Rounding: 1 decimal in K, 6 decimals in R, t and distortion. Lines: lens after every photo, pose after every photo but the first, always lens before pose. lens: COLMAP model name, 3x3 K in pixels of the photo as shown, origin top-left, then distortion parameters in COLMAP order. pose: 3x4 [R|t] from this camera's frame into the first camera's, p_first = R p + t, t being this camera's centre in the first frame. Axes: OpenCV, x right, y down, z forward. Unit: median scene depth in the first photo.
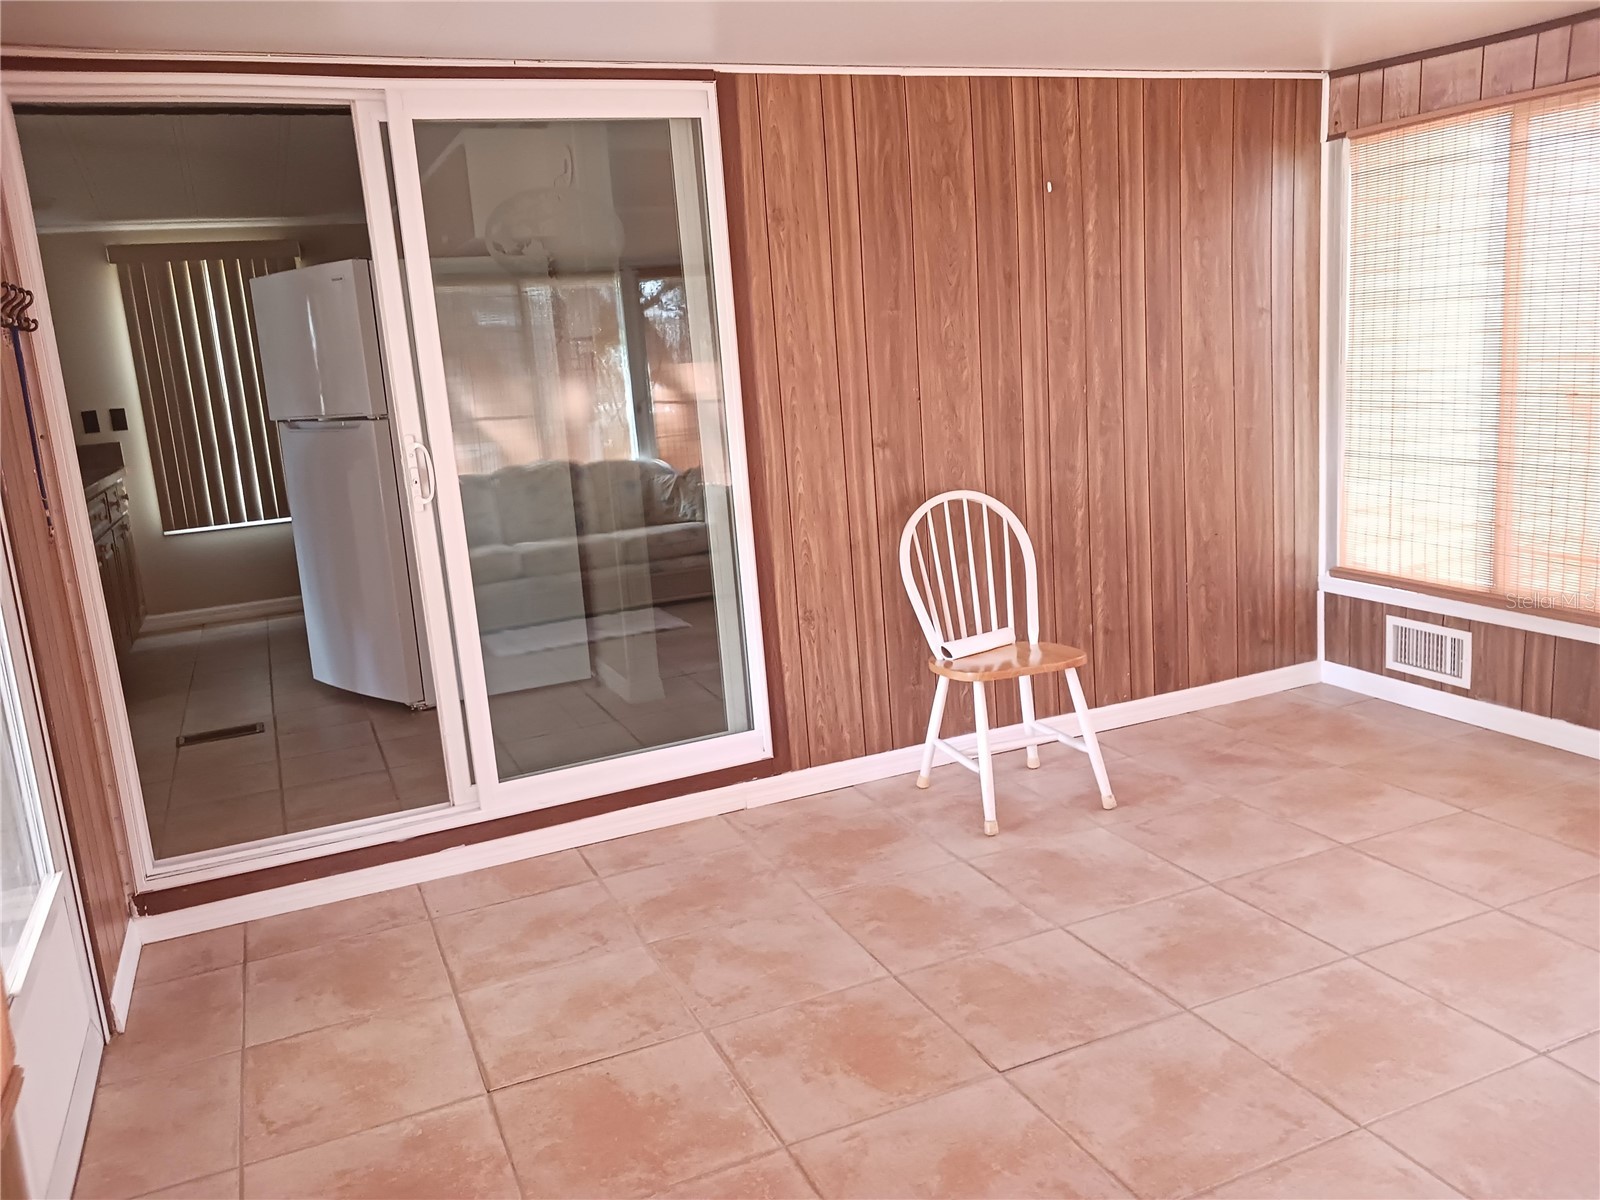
lens RADIAL K [[1252.8, 0, 800.6], [0, 1252.8, 610.3], [0, 0, 1]] dist [0.055065, -0.080890]
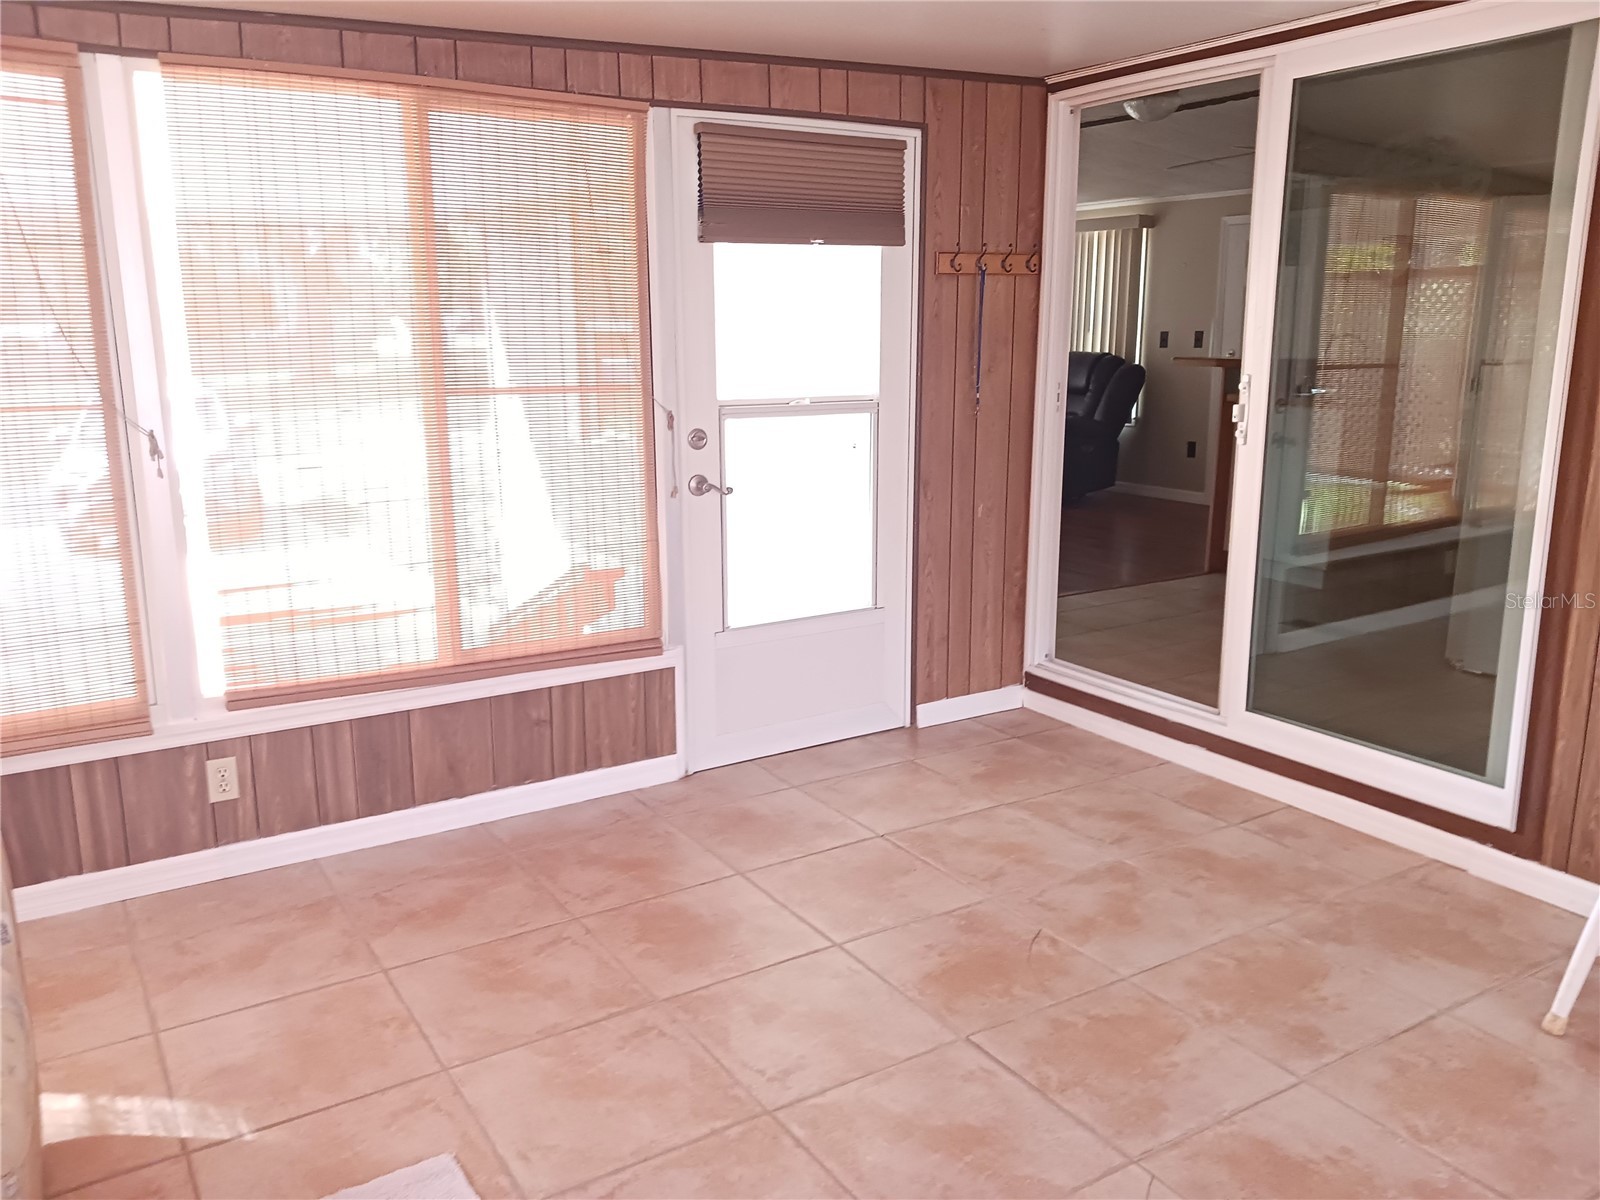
lens RADIAL K [[1246.4, 0, 800.0], [0, 1246.4, 600.0], [0, 0, 1]] dist [0.000576, -0.002198]
pose [[0.165288, 0.285832, -0.943917, 0.751030], [-0.227705, 0.942283, 0.245464, -0.139125], [0.959599, 0.174363, 0.220834, 0.448574]]
